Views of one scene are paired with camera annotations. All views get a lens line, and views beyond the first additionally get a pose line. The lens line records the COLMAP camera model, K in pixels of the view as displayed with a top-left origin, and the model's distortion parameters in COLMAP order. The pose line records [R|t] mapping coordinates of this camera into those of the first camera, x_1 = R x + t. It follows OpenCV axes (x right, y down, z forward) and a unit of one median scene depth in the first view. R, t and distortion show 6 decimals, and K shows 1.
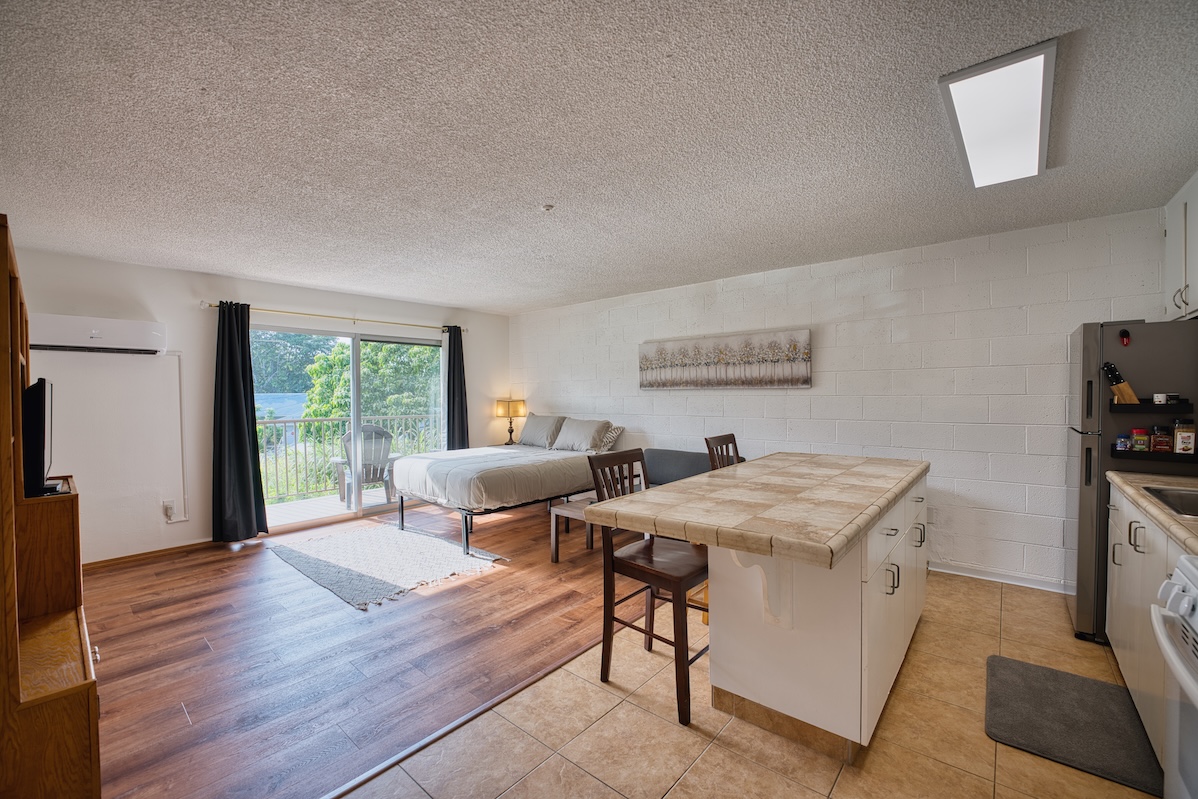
lens RADIAL K [[485.9, 0, 594.5], [0, 485.9, 403.2], [0, 0, 1]] dist [-0.032016, 0.004793]
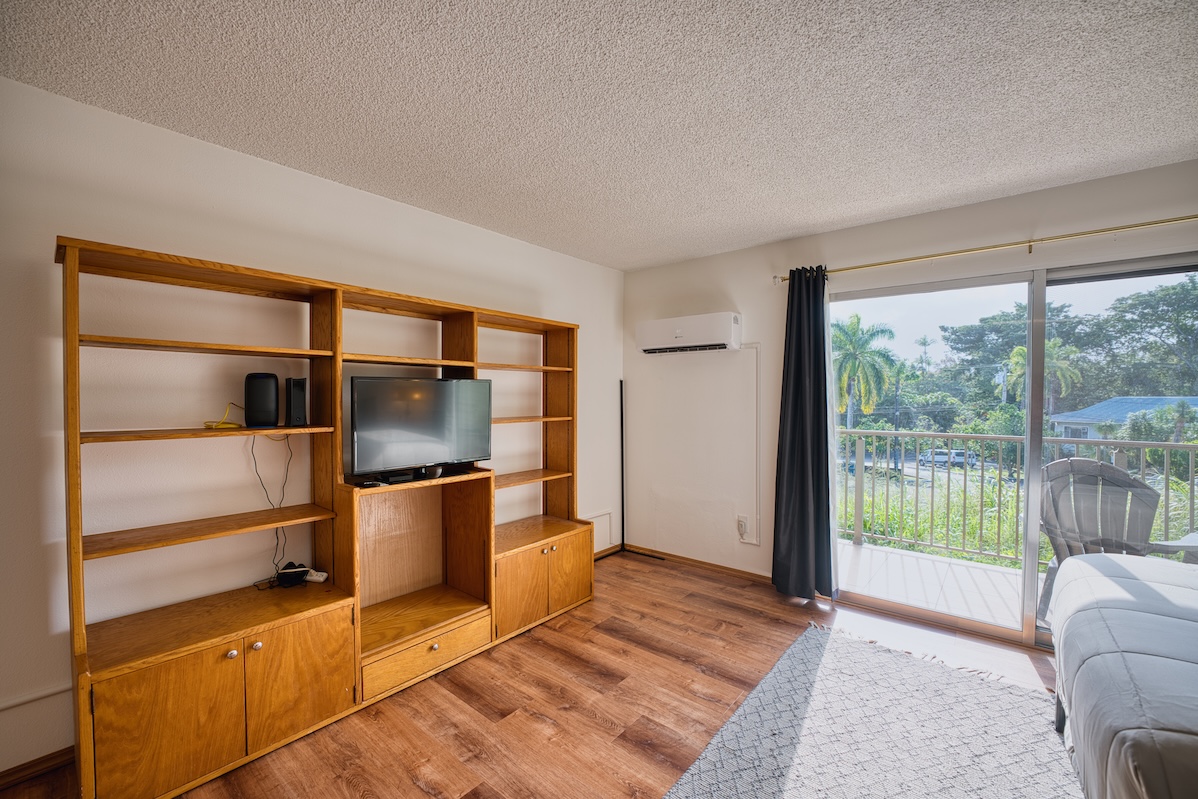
lens RADIAL K [[485.9, 0, 594.5], [0, 485.9, 403.2], [0, 0, 1]] dist [-0.032016, 0.004793]
pose [[0.010470, 0.019189, -0.999761, -0.016377], [-0.023691, 0.999540, 0.018936, -0.009084], [0.999664, 0.023488, 0.010920, 0.569102]]
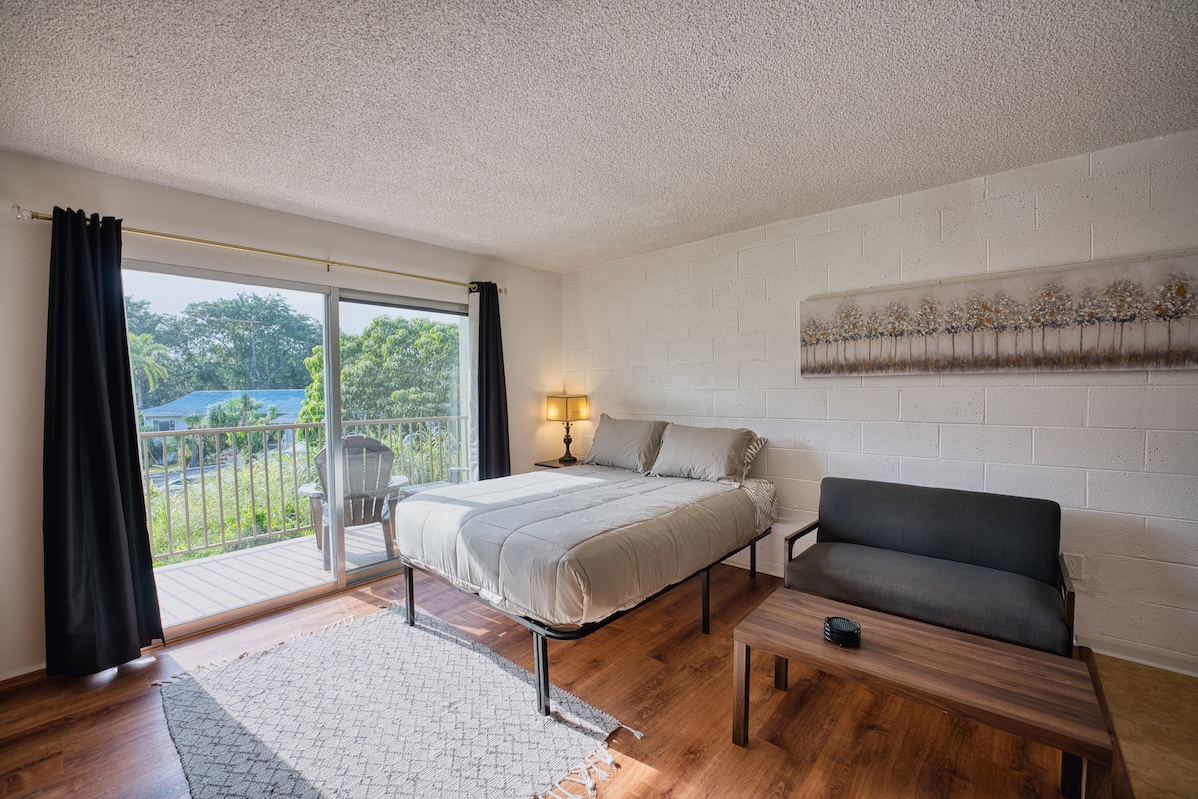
lens RADIAL K [[485.9, 0, 594.5], [0, 485.9, 403.2], [0, 0, 1]] dist [-0.032016, 0.004793]
pose [[0.999919, -0.005831, -0.011294, -0.165342], [0.005962, 0.999915, 0.011605, -0.004646], [0.011226, -0.011671, 0.999869, 0.414187]]
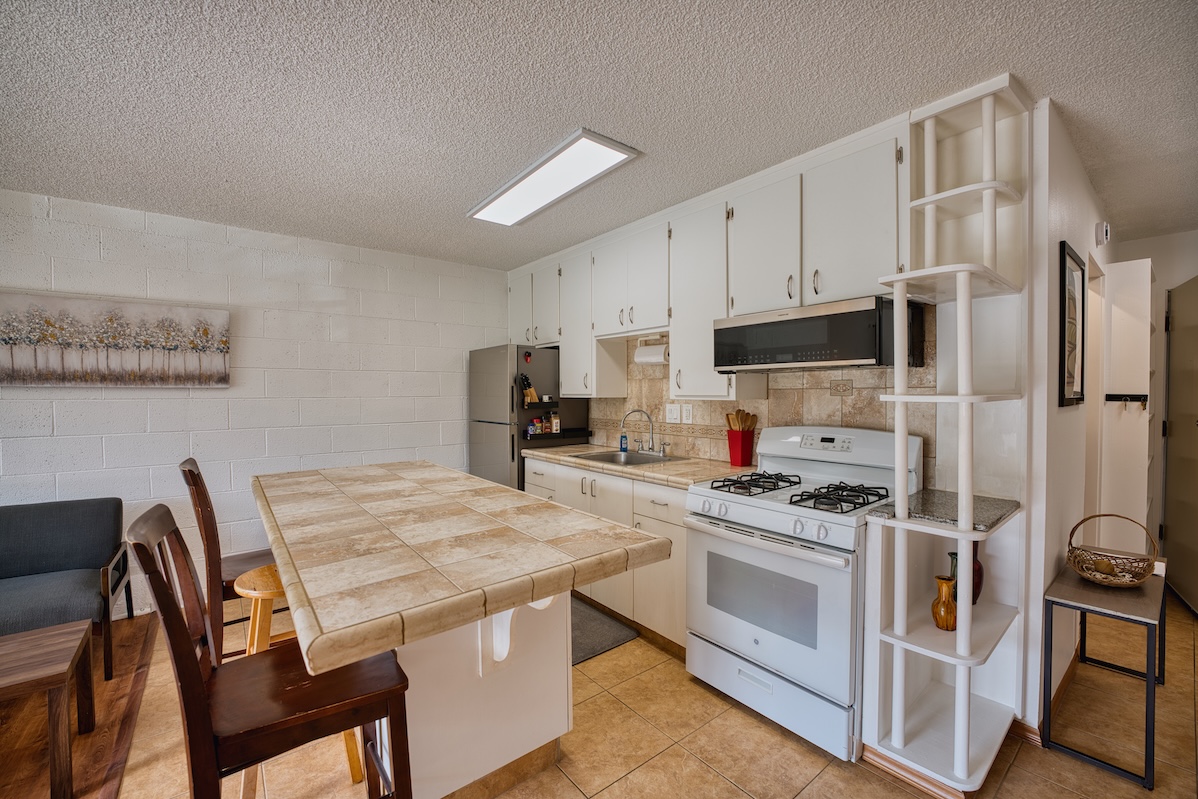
lens RADIAL K [[485.9, 0, 594.5], [0, 485.9, 403.2], [0, 0, 1]] dist [-0.032016, 0.004793]
pose [[0.192089, -0.012806, 0.981294, -0.147078], [0.020522, 0.999749, 0.009029, -0.002403], [-0.981163, 0.018404, 0.192304, 0.241120]]
